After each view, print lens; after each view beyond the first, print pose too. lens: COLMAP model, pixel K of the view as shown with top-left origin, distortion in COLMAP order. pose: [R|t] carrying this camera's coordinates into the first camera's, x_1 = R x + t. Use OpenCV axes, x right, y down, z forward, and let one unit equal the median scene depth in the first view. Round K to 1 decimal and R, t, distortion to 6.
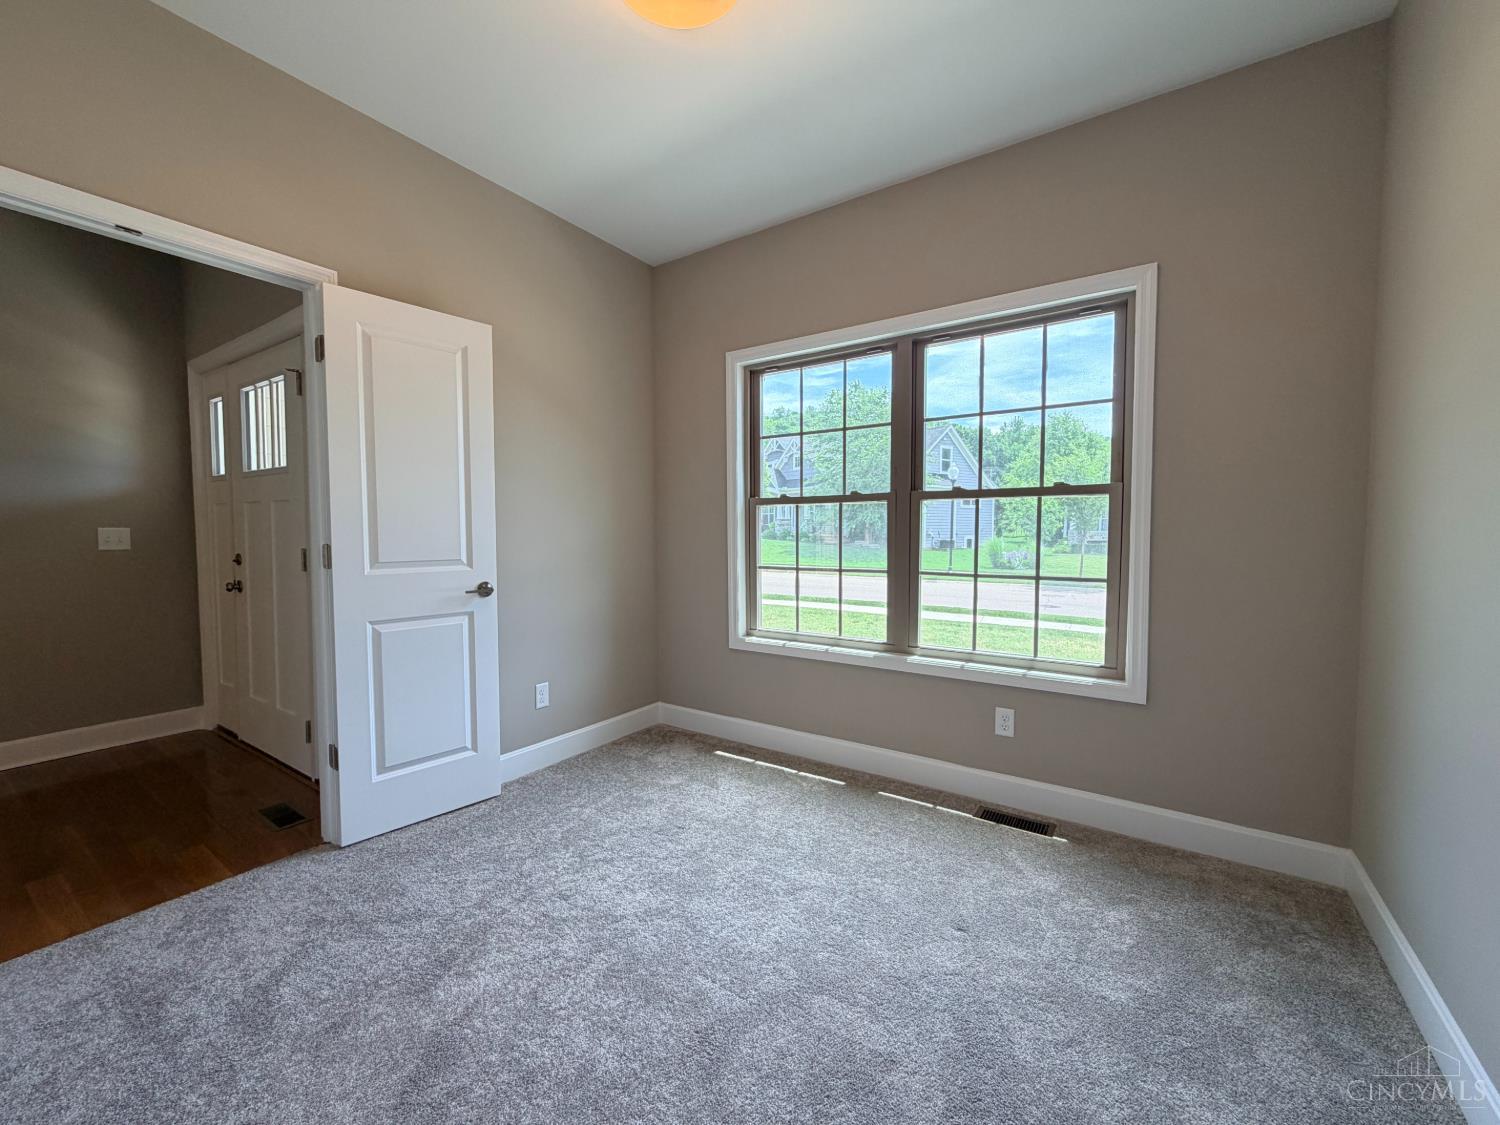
lens RADIAL K [[603.0, 0, 744.5], [0, 603.0, 561.2], [0, 0, 1]] dist [0.000475, -0.000439]
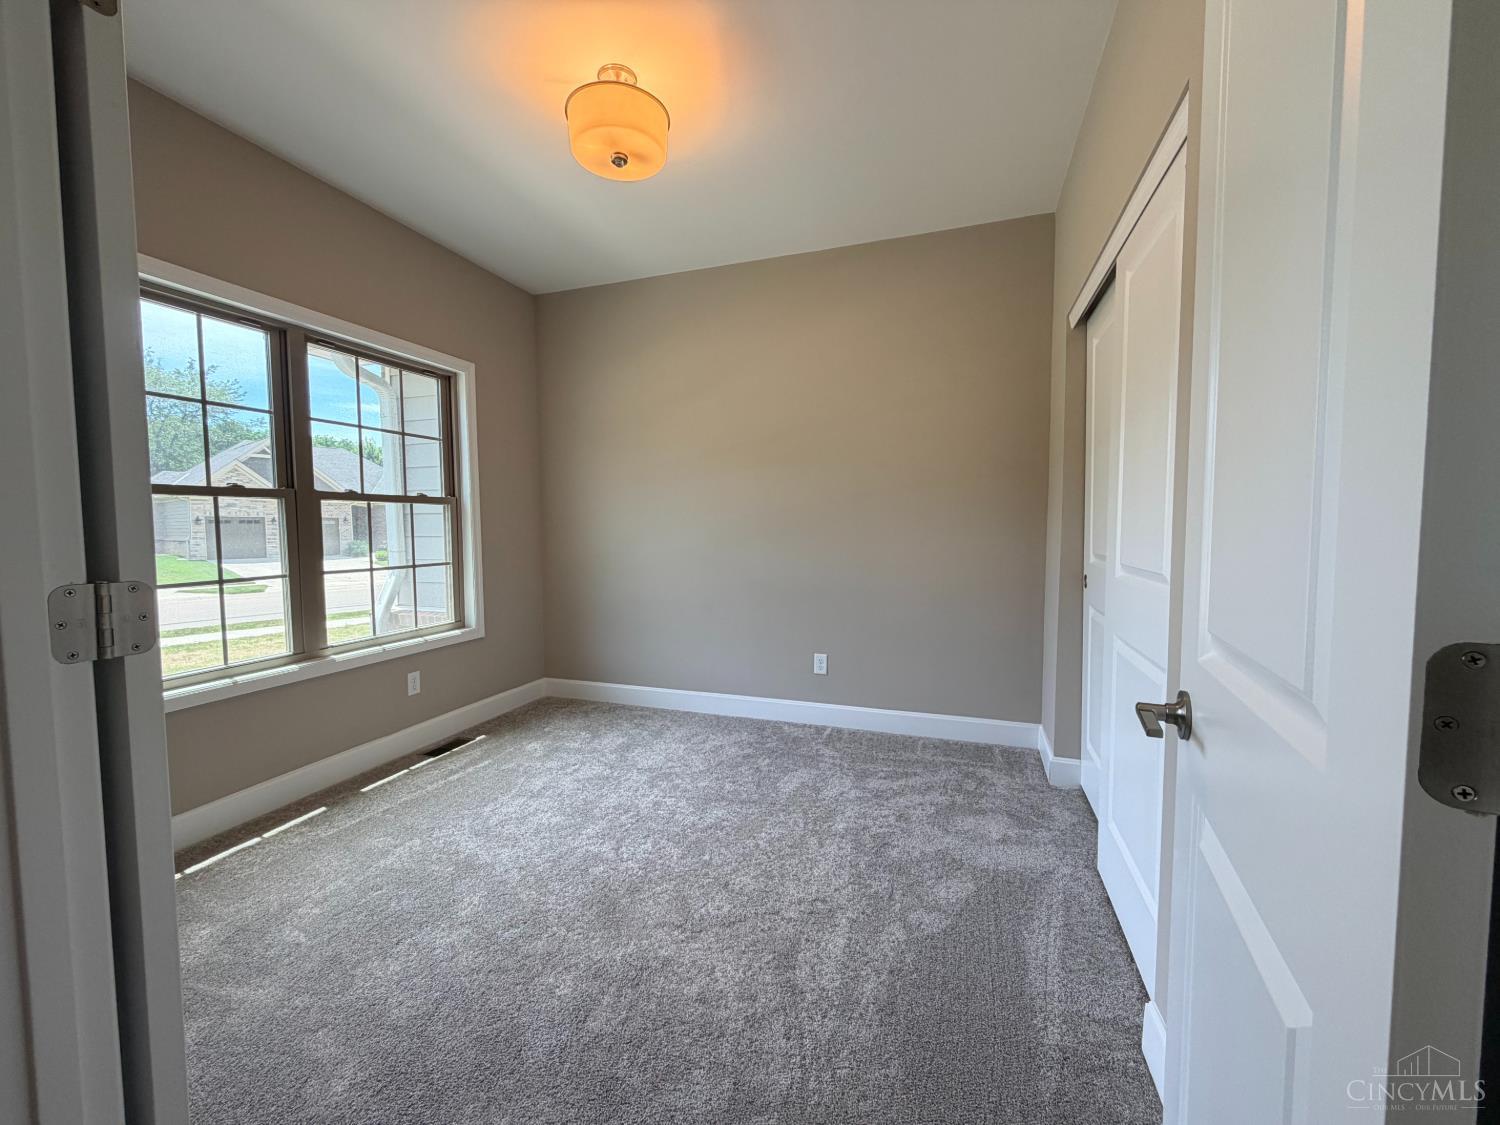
lens RADIAL K [[603.0, 0, 744.5], [0, 603.0, 561.2], [0, 0, 1]] dist [0.000475, -0.000439]
pose [[-0.259060, -0.054796, 0.964306, -0.874898], [0.061857, 0.995399, 0.073181, -0.030852], [-0.963878, 0.078608, -0.254479, 0.599018]]
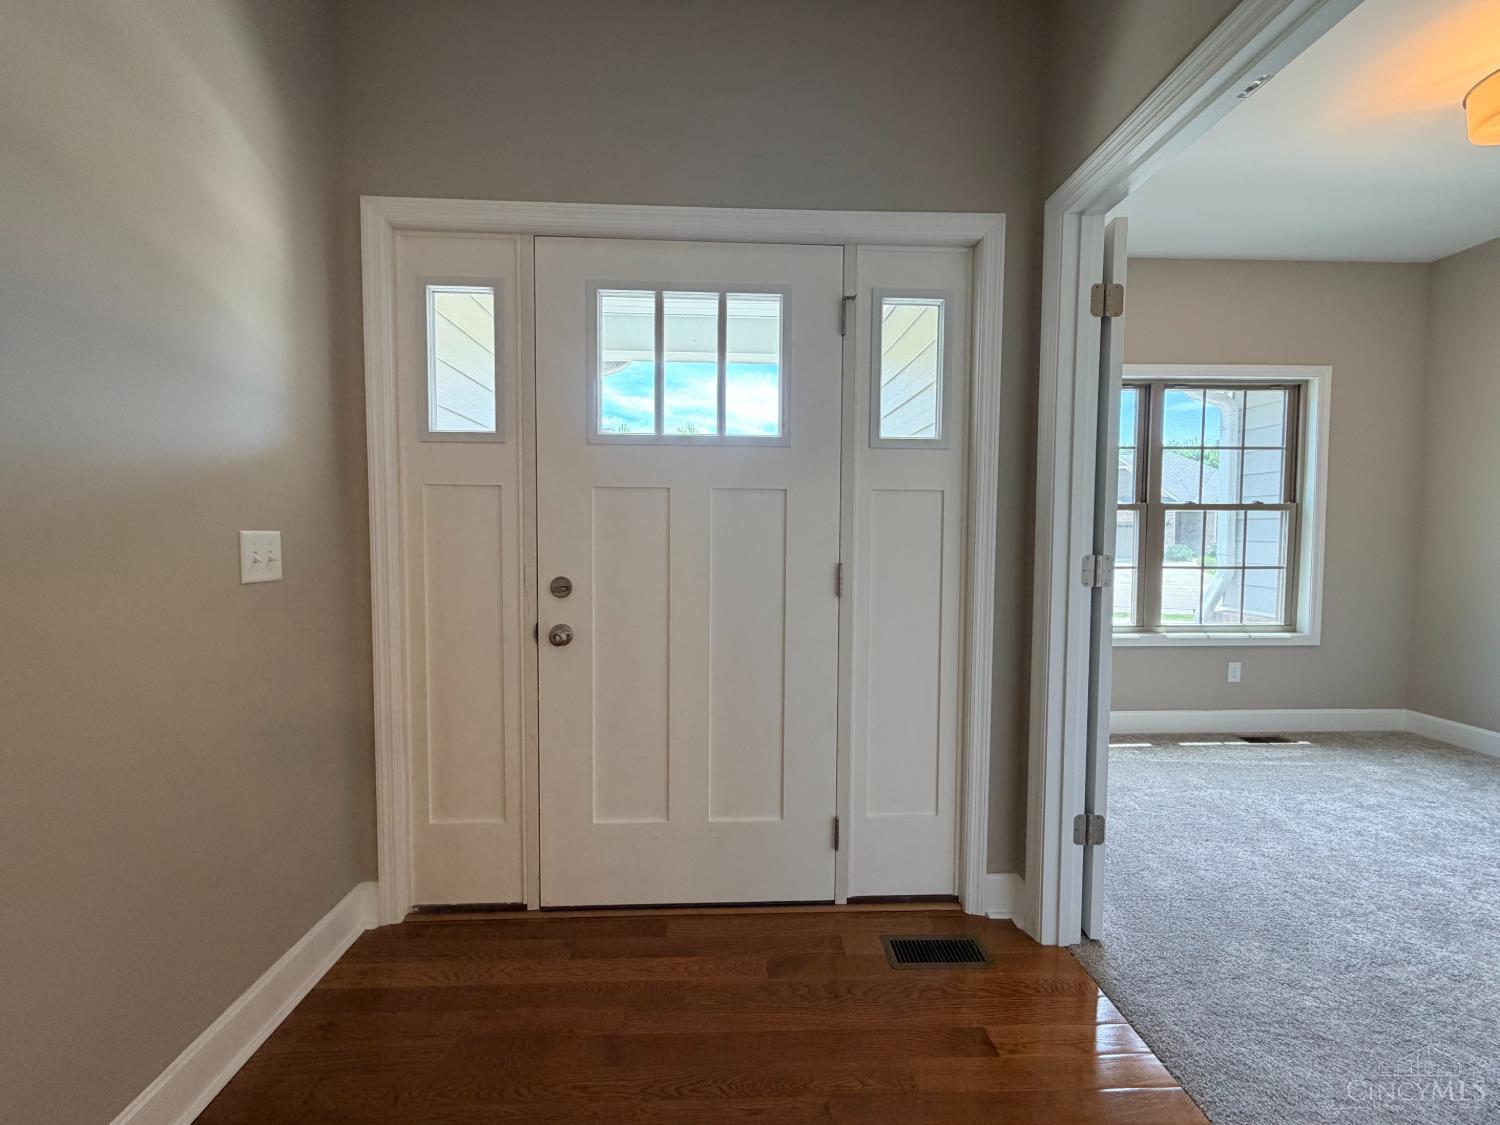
lens RADIAL K [[599.5, 0, 746.8], [0, 599.5, 560.9], [0, 0, 1]] dist [0.001591, 0.000348]
pose [[0.802760, -0.027204, 0.595681, -1.204096], [0.031336, 0.999503, 0.003416, -0.027552], [-0.595478, 0.015924, 0.803214, 0.519923]]
